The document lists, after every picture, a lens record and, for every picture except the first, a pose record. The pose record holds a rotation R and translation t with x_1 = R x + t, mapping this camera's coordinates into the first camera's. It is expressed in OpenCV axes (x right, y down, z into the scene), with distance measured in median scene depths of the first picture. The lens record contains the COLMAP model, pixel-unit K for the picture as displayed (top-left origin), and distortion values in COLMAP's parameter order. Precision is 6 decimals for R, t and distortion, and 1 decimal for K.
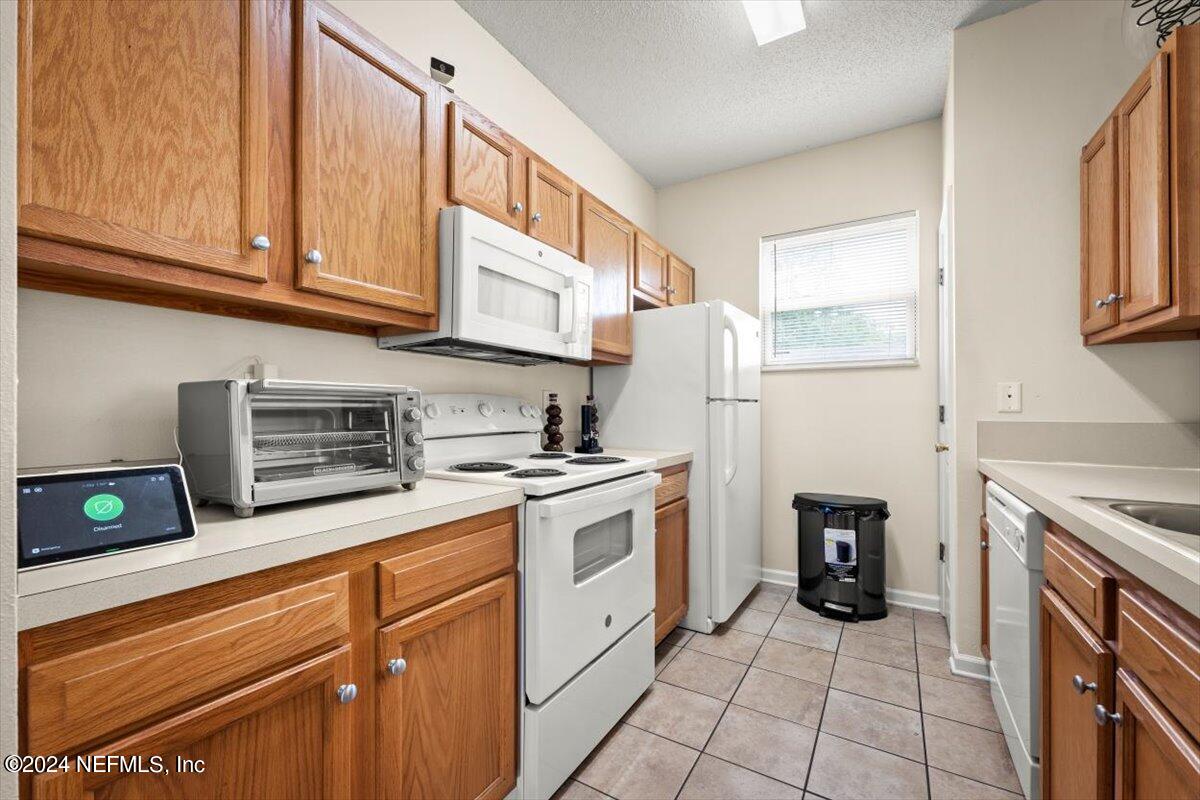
lens RADIAL K [[488.6, 0, 598.8], [0, 488.6, 405.8], [0, 0, 1]] dist [0.003419, 0.000071]
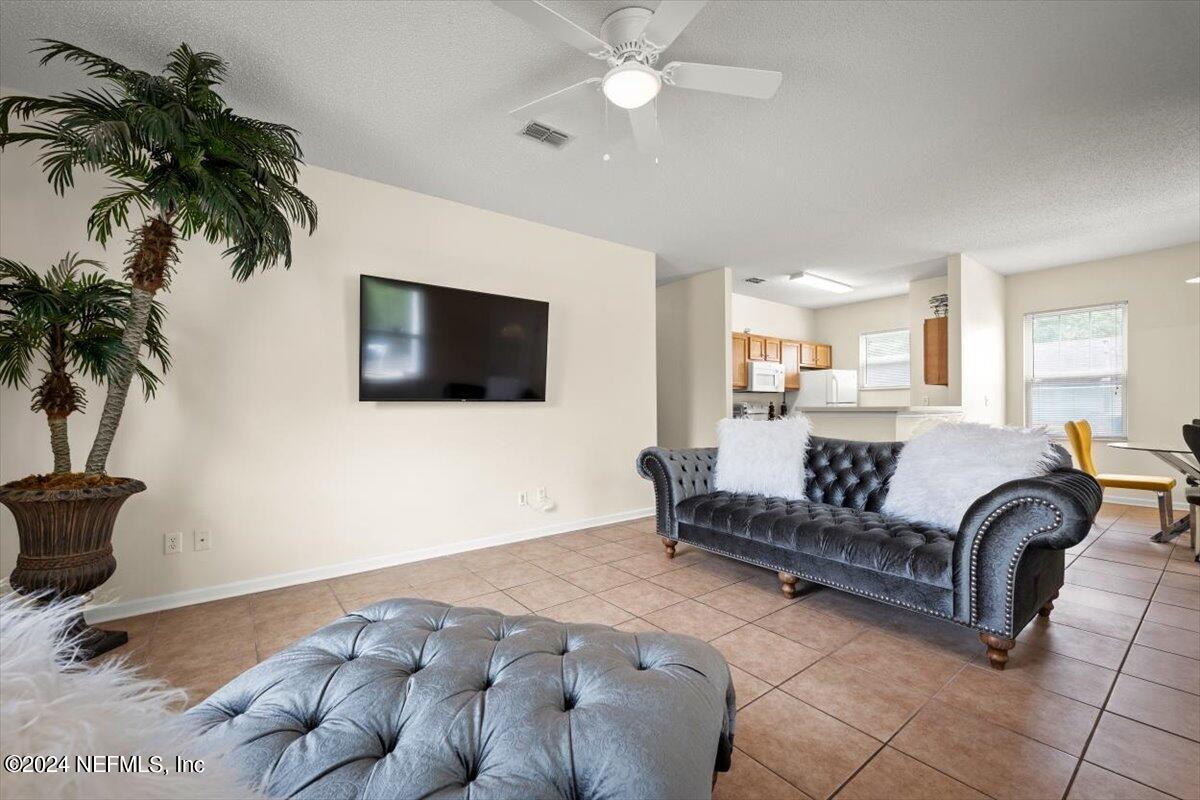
lens RADIAL K [[488.6, 0, 597.4], [0, 488.6, 401.6], [0, 0, 1]] dist [0.003419, 0.000071]
pose [[0.929364, -0.005583, -0.369123, 0.028107], [0.007583, 0.999963, 0.003968, -0.048239], [0.369088, -0.006487, 0.929372, -2.445195]]
